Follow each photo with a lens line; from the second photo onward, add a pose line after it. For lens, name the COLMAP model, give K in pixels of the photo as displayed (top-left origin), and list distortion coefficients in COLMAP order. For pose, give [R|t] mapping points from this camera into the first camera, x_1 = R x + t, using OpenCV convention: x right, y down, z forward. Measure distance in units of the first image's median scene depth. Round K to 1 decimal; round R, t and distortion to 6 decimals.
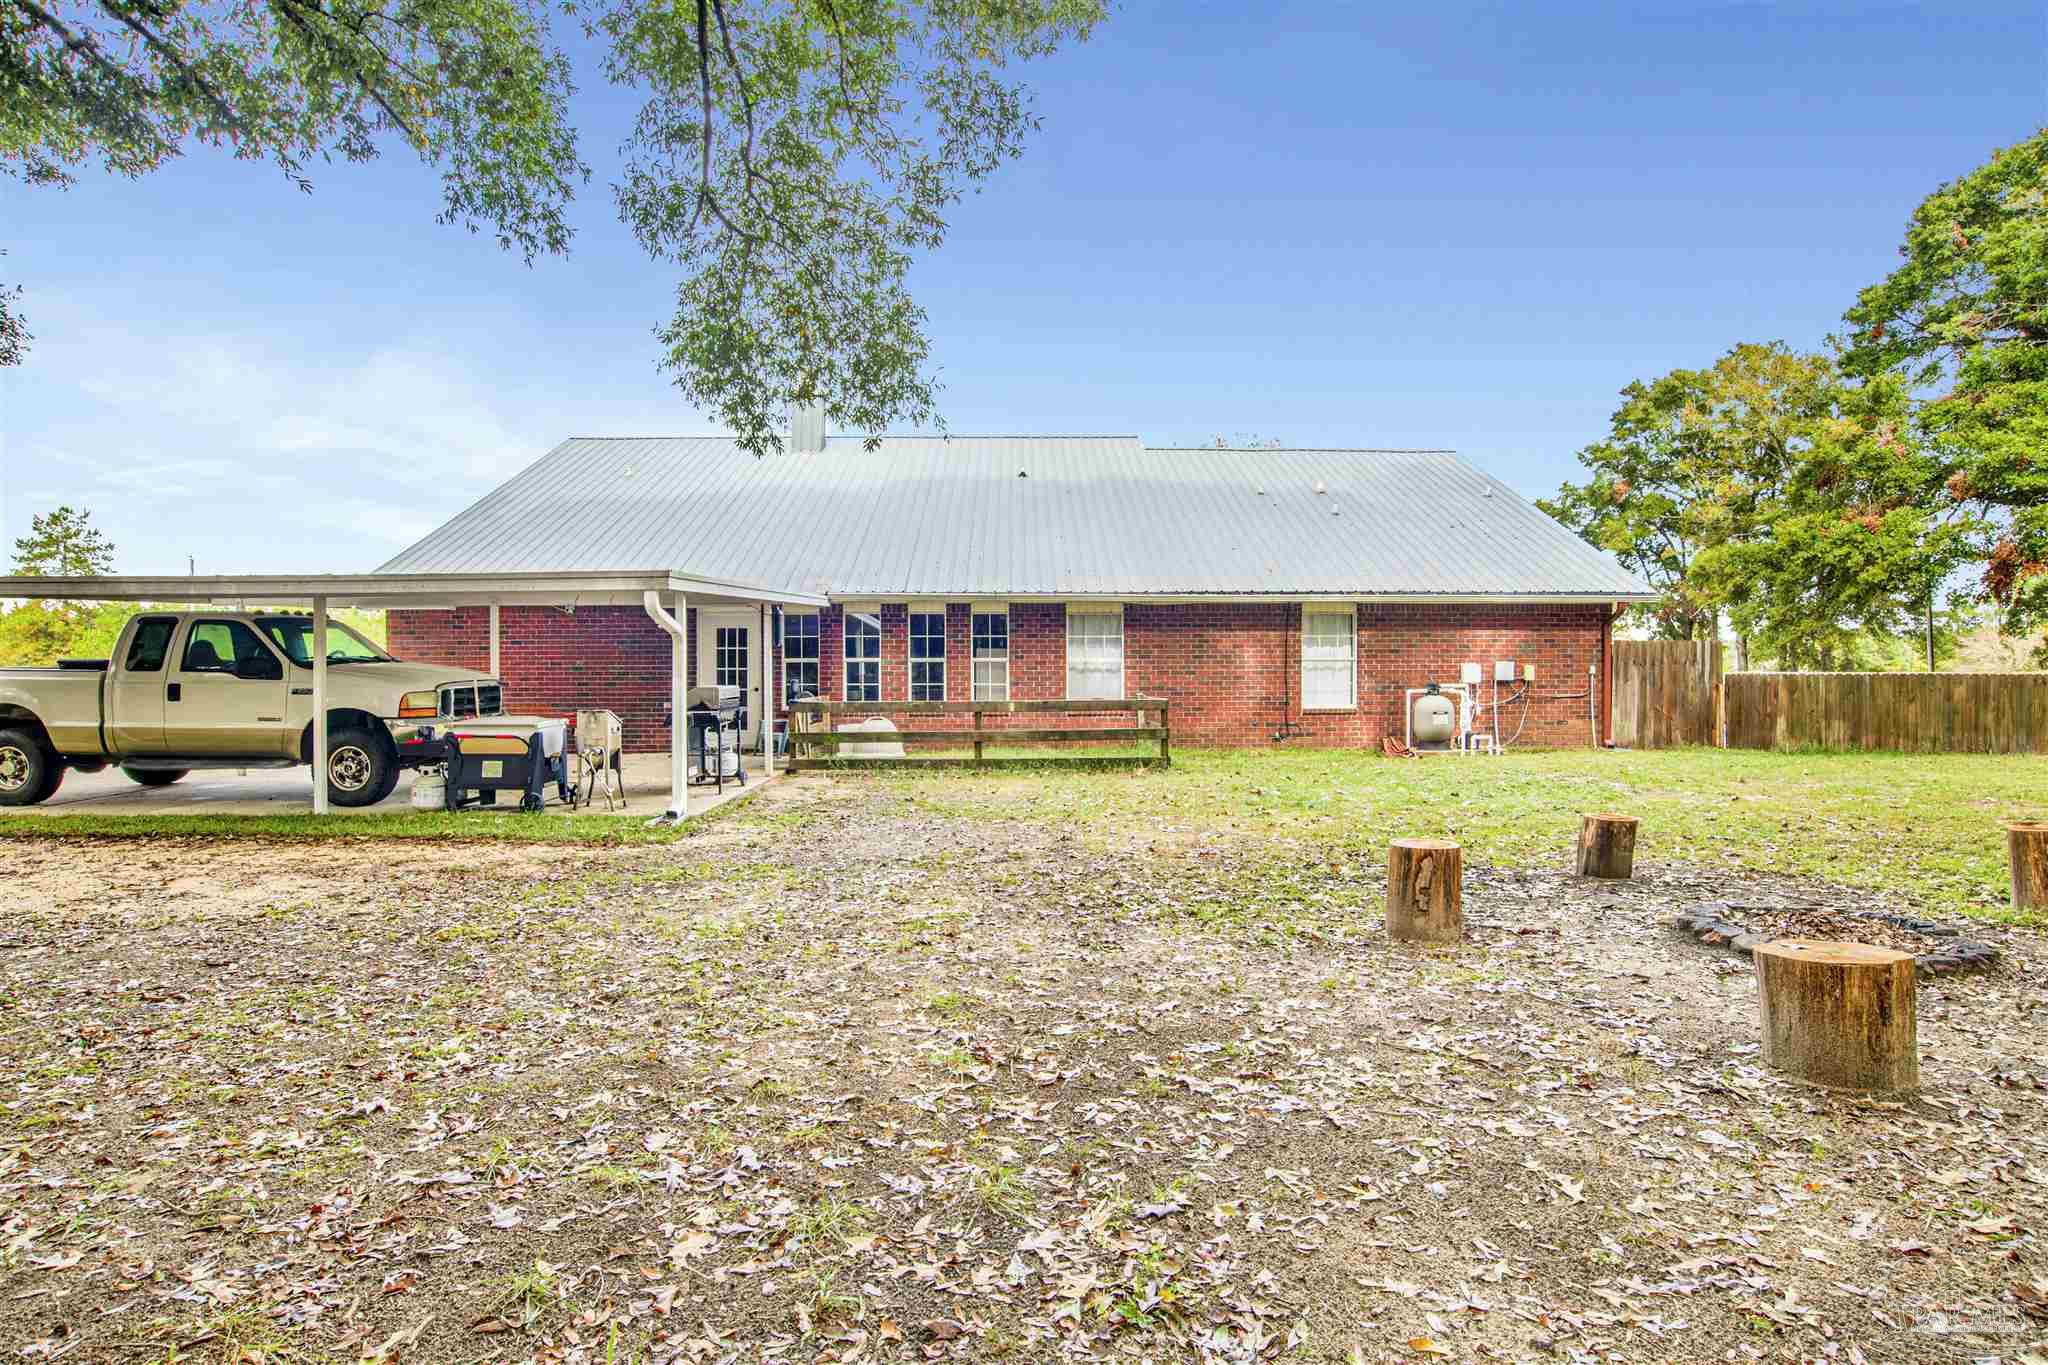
lens RADIAL K [[1076.8, 0, 1030.7], [0, 1076.8, 670.2], [0, 0, 1]] dist [-0.066446, 0.023359]
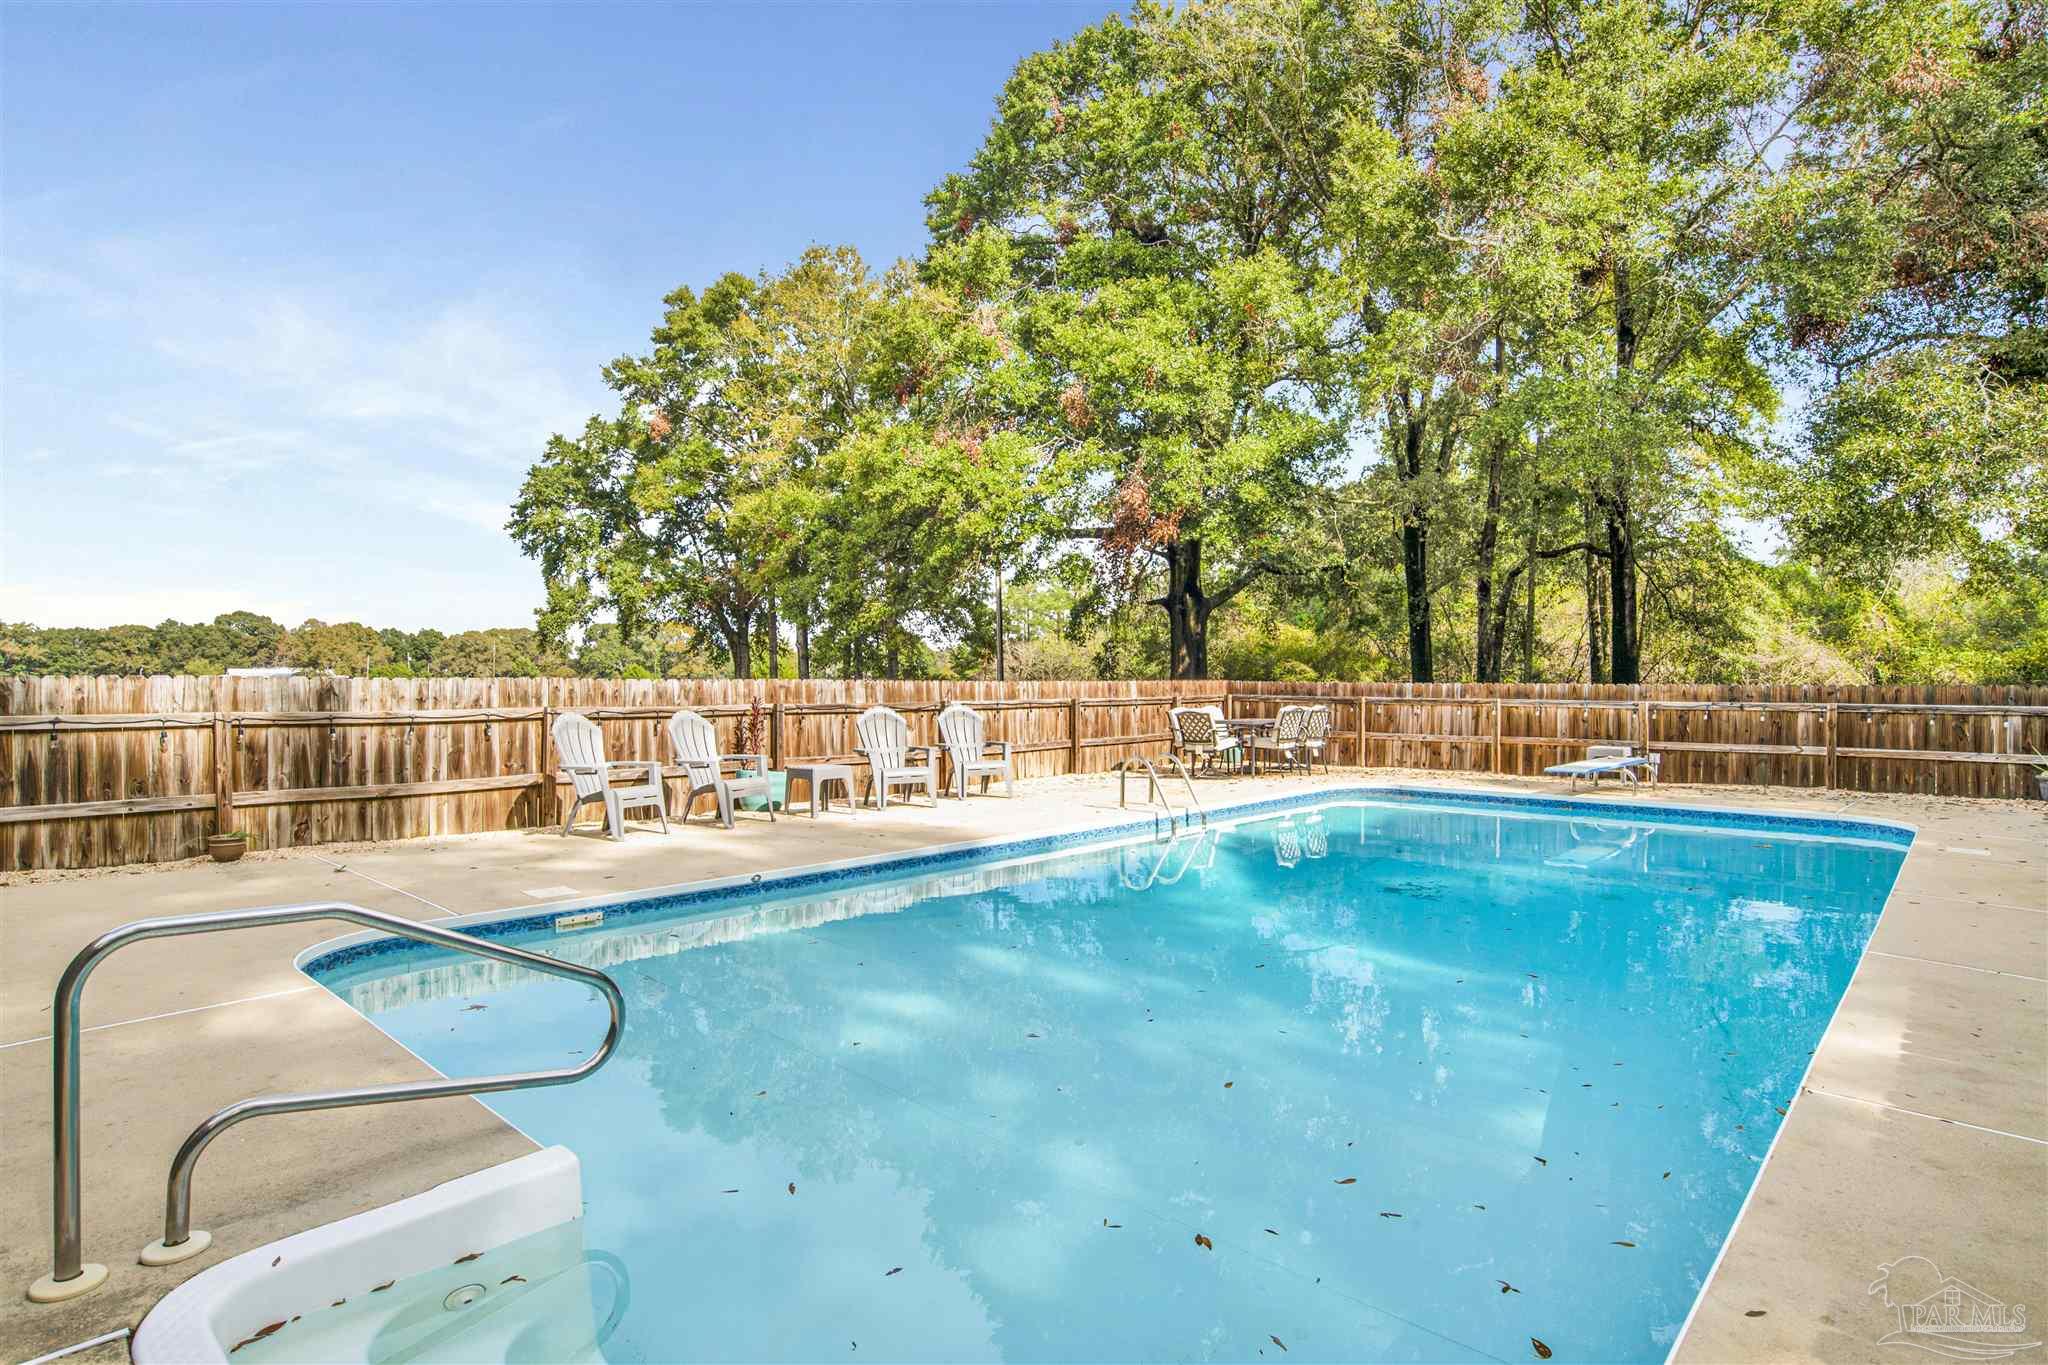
lens RADIAL K [[1076.8, 0, 1030.7], [0, 1076.8, 670.2], [0, 0, 1]] dist [-0.066446, 0.023359]
pose [[0.699600, 0.009046, 0.714478, 0.305681], [-0.003571, 0.999952, -0.009164, 0.002620], [-0.714526, 0.003859, 0.699598, 0.432168]]
